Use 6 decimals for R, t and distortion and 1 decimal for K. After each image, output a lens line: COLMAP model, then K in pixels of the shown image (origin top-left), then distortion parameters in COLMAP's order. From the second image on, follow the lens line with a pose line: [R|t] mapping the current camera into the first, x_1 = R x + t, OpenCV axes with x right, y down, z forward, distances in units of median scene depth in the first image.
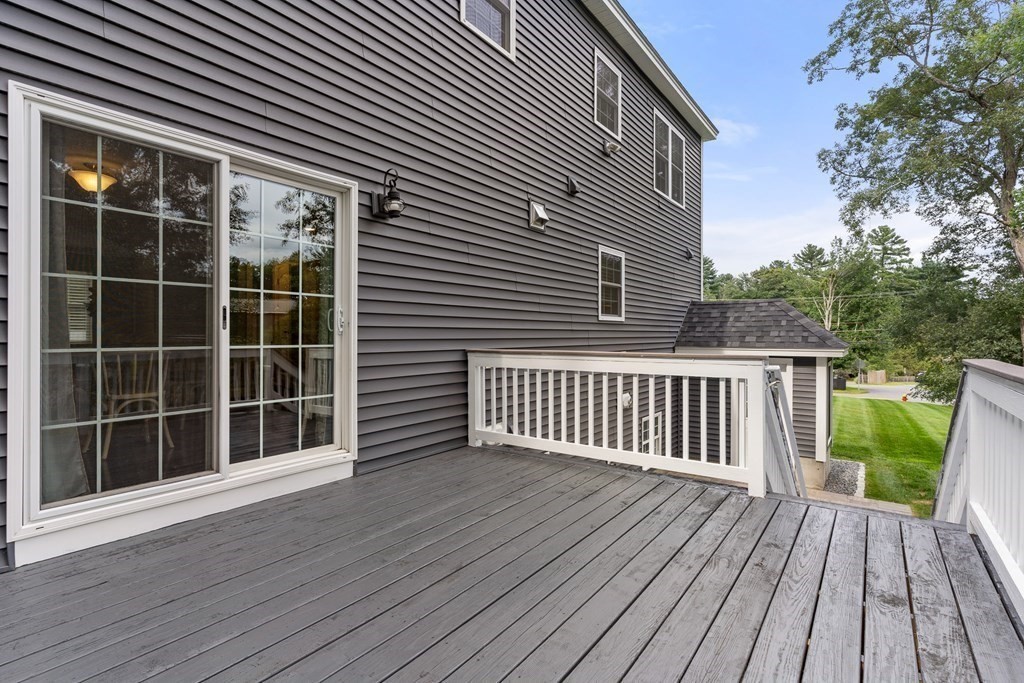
lens RADIAL K [[497.6, 0, 512.0], [0, 497.6, 341.5], [0, 0, 1]] dist [0.020669, -0.000074]
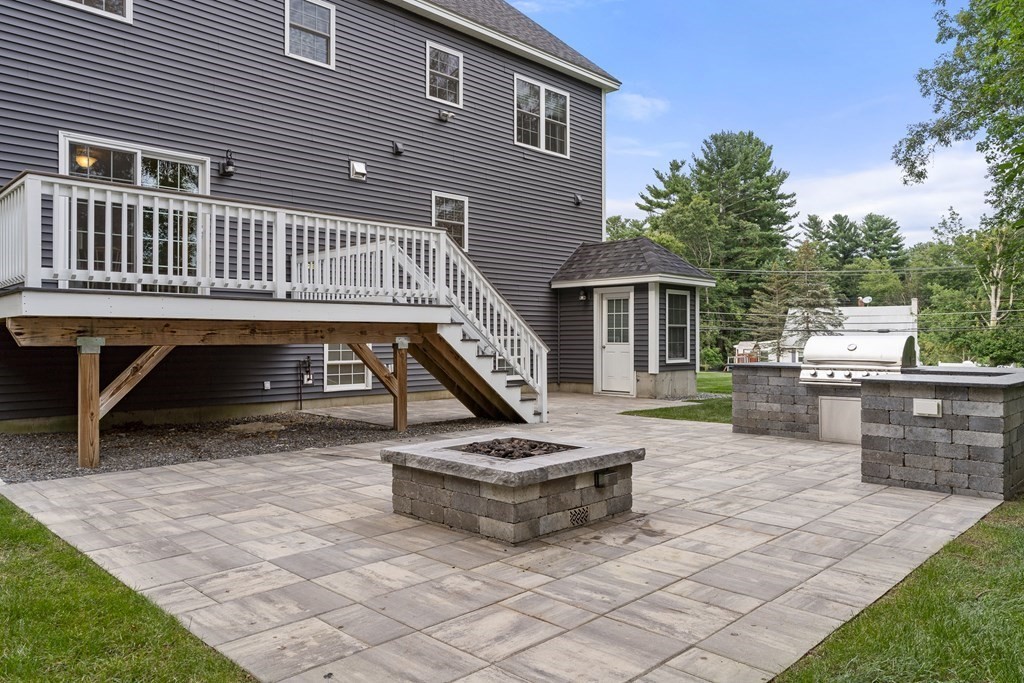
lens RADIAL K [[714.2, 0, 512.0], [0, 714.2, 341.5], [0, 0, 1]] dist [0.008042, 0.005154]
pose [[0.988921, -0.006934, -0.148282, 0.603060], [0.004926, 0.999891, -0.013904, 0.208259], [0.148362, 0.013020, 0.988847, -0.742034]]
